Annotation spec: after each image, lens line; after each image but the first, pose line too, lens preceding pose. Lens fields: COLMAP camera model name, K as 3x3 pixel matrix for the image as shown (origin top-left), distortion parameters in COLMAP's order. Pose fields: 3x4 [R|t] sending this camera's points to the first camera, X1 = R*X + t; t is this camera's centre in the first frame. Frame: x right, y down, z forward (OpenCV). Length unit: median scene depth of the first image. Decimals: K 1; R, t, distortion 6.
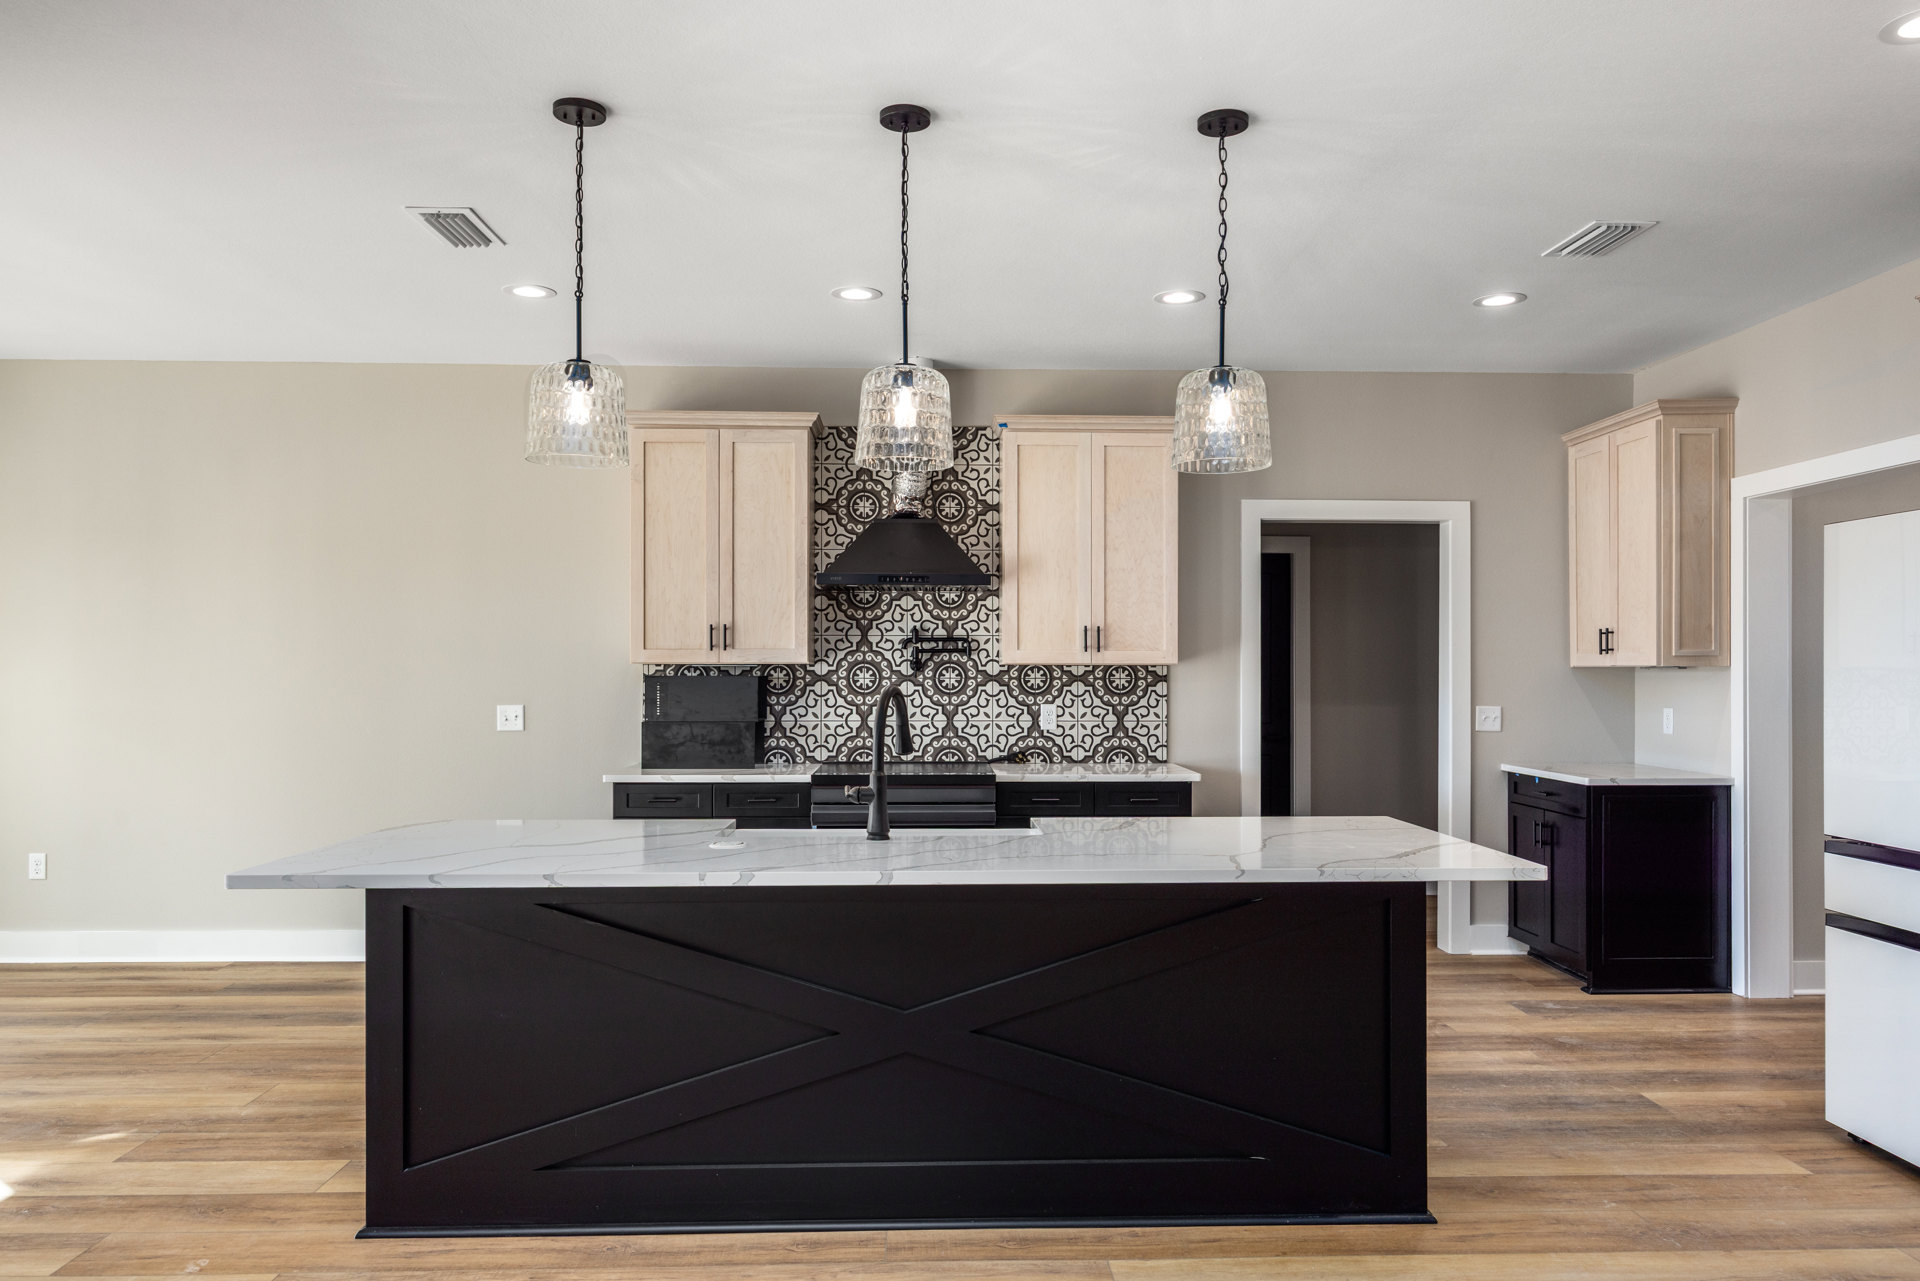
lens RADIAL K [[1263.2, 0, 963.2], [0, 1263.2, 657.0], [0, 0, 1]] dist [0.021770, -0.005602]
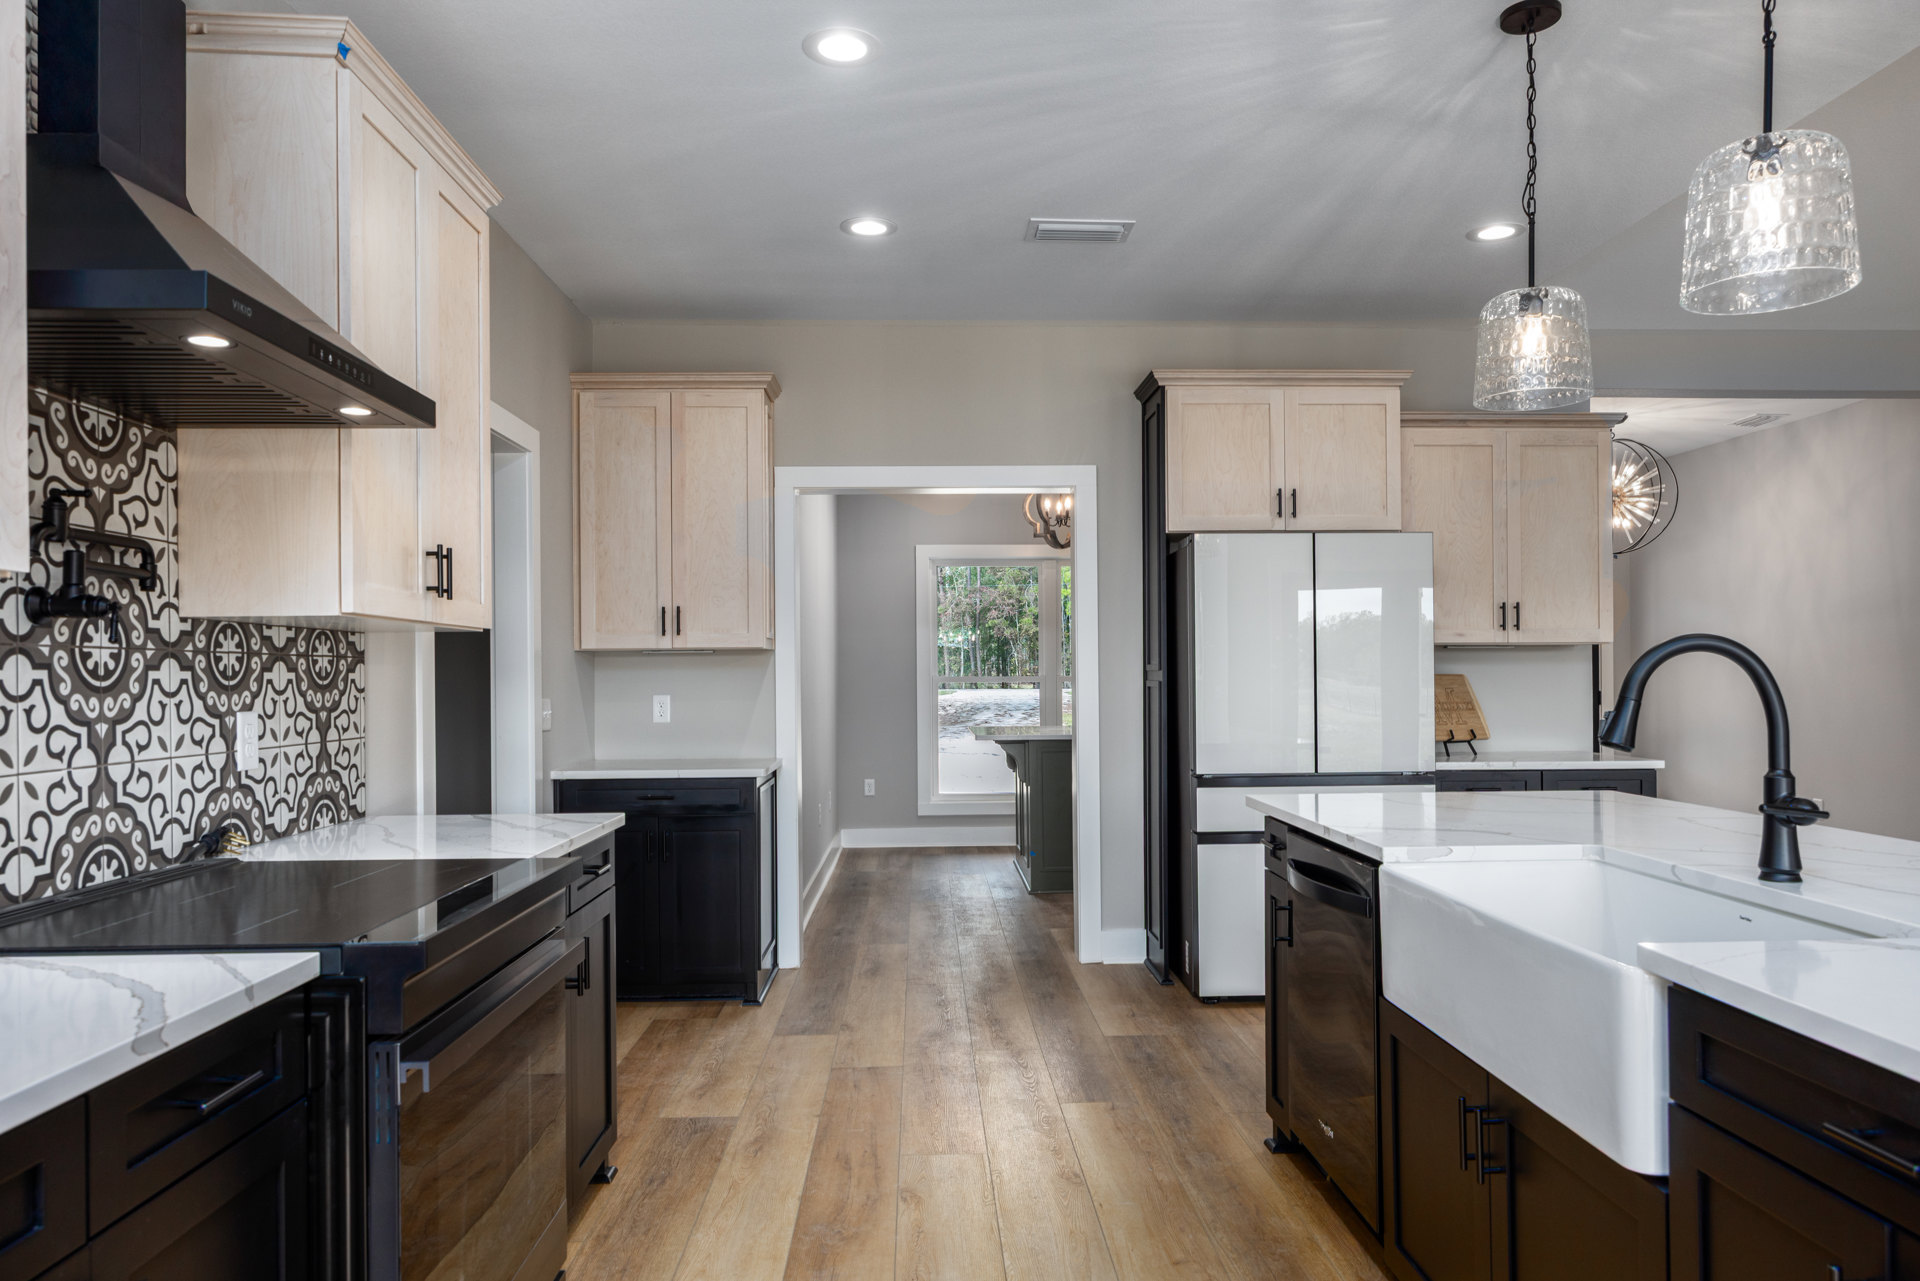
lens RADIAL K [[1281.1, 0, 962.3], [0, 1281.1, 654.2], [0, 0, 1]] dist [0.000358, 0.000249]
pose [[0.001061, 0.015919, 0.999873, -0.378087], [-0.002227, 0.999871, -0.015916, 0.024002], [-0.999997, -0.002210, 0.001097, 0.753738]]
